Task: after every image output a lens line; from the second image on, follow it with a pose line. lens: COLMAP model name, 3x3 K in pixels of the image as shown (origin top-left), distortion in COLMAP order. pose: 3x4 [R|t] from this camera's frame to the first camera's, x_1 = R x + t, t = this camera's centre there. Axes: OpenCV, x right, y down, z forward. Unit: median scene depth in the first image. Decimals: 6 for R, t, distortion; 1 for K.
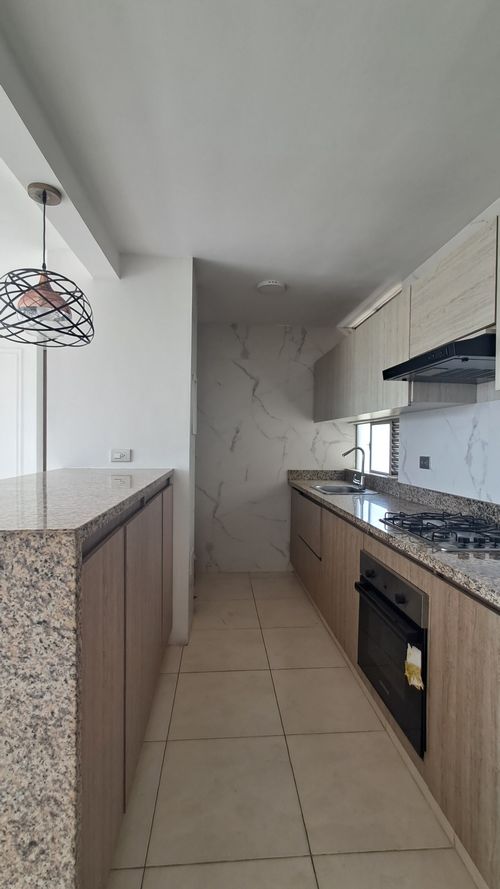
lens RADIAL K [[407.0, 0, 248.1], [0, 407.0, 446.3], [0, 0, 1]] dist [-0.000970, 0.001144]
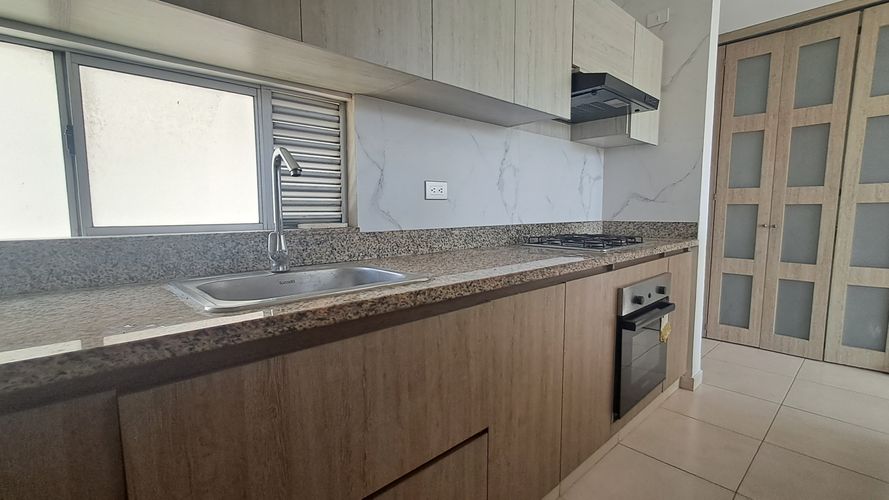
lens RADIAL K [[407.0, 0, 441.7], [0, 407.0, 251.2], [0, 0, 1]] dist [-0.000970, 0.001144]
pose [[-0.625002, -0.092105, 0.775170, -0.132859], [0.004535, 0.992570, 0.121593, 0.073176], [-0.780610, 0.079511, -0.619940, 1.796626]]
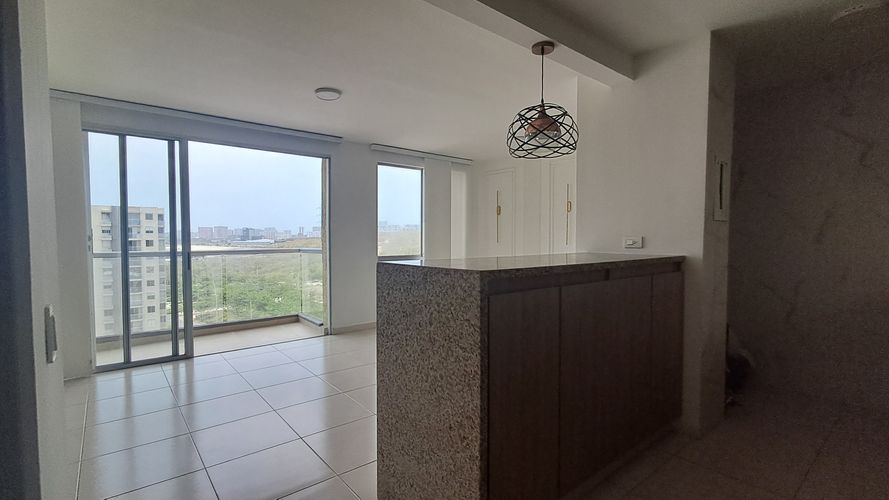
lens RADIAL K [[407.0, 0, 444.8], [0, 407.0, 248.5], [0, 0, 1]] dist [-0.000970, 0.001144]
pose [[0.578007, 0.012286, -0.815939, 0.360595], [-0.003079, 0.999912, 0.012875, 0.033637], [0.816026, -0.004929, 0.577994, -0.055168]]
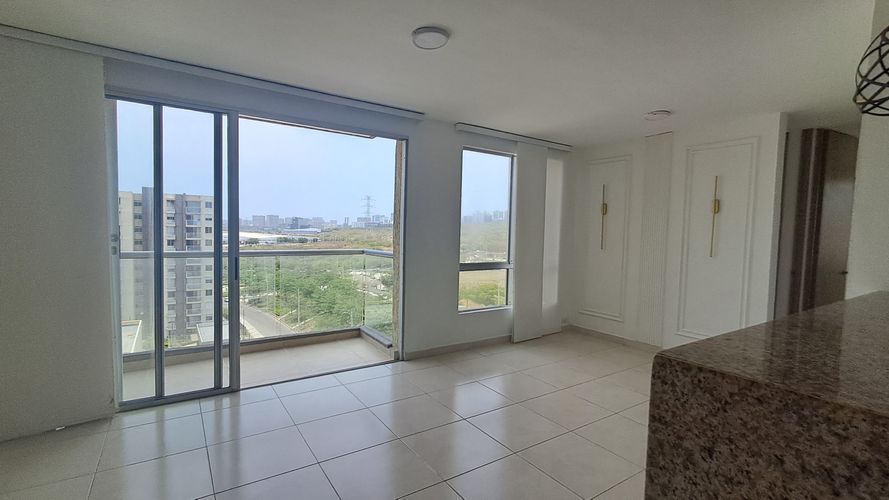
lens RADIAL K [[407.0, 0, 440.1], [0, 407.0, 248.0], [0, 0, 1]] dist [-0.000970, 0.001144]
pose [[0.482662, 0.041077, -0.874843, -0.268846], [-0.029820, 0.999091, 0.030459, -0.025558], [0.875299, 0.011386, 0.483448, 0.003351]]
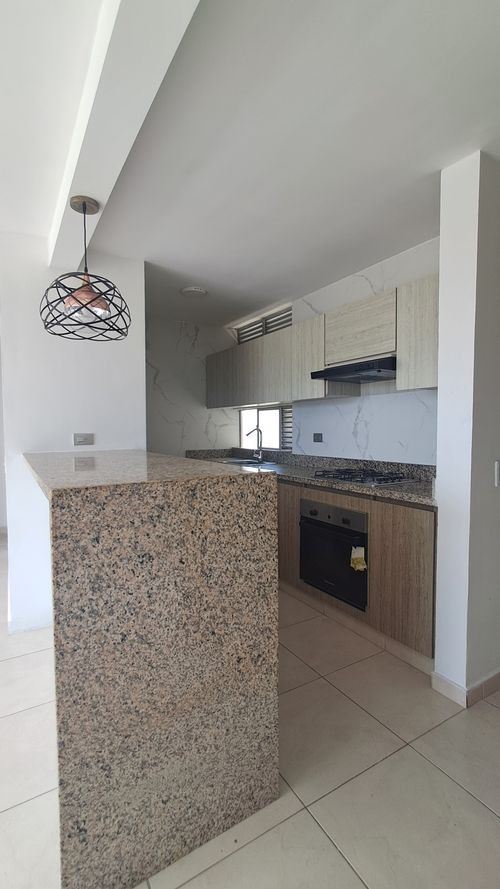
lens RADIAL K [[407.0, 0, 250.9], [0, 407.0, 446.6], [0, 0, 1]] dist [-0.000970, 0.001144]
pose [[0.894278, -0.037832, 0.445910, -0.501853], [0.022297, 0.998949, 0.040036, 0.011670], [-0.446957, -0.025861, 0.894182, -0.187502]]
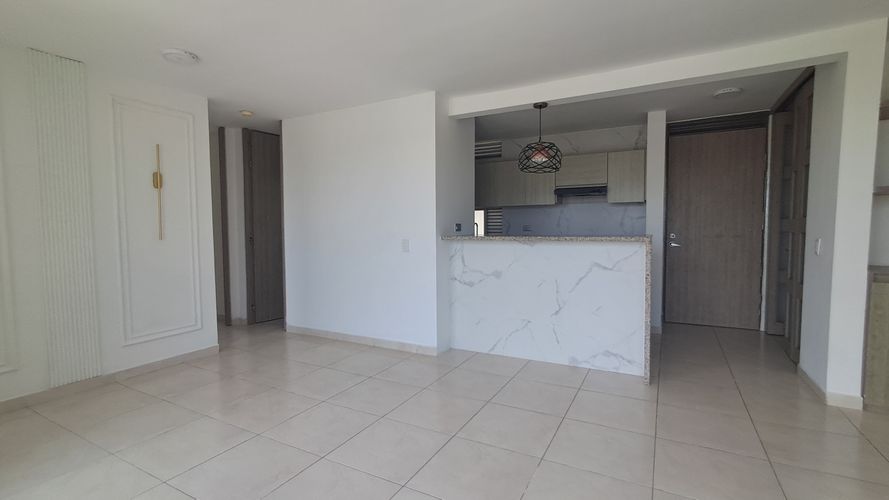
lens RADIAL K [[407.0, 0, 447.2], [0, 407.0, 248.5], [0, 0, 1]] dist [-0.000970, 0.001144]
pose [[0.540192, -0.061153, 0.839317, -2.177433], [0.026395, 0.998097, 0.055734, 0.017802], [-0.841127, -0.007953, 0.540778, 0.183085]]
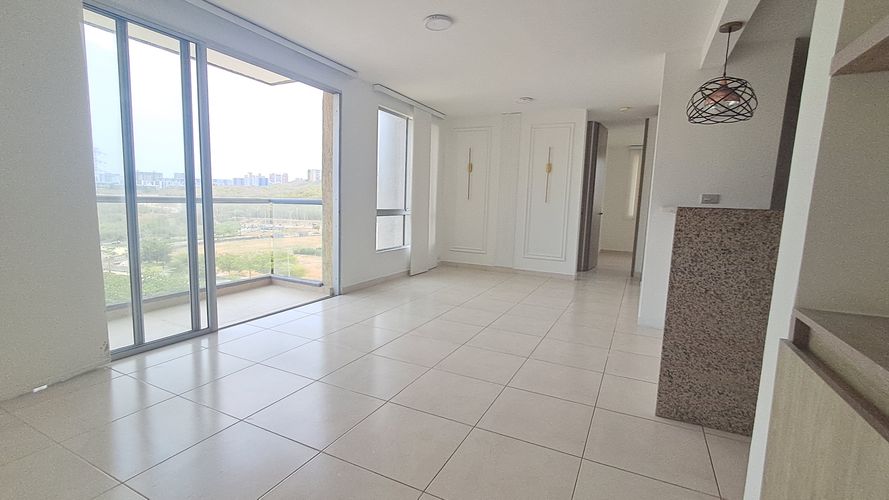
lens RADIAL K [[407.0, 0, 440.6], [0, 407.0, 251.7], [0, 0, 1]] dist [-0.000970, 0.001144]
pose [[0.856572, 0.081759, -0.509509, -0.479689], [-0.030476, 0.993661, 0.108213, 0.098038], [0.515126, -0.077164, 0.853634, -0.834150]]
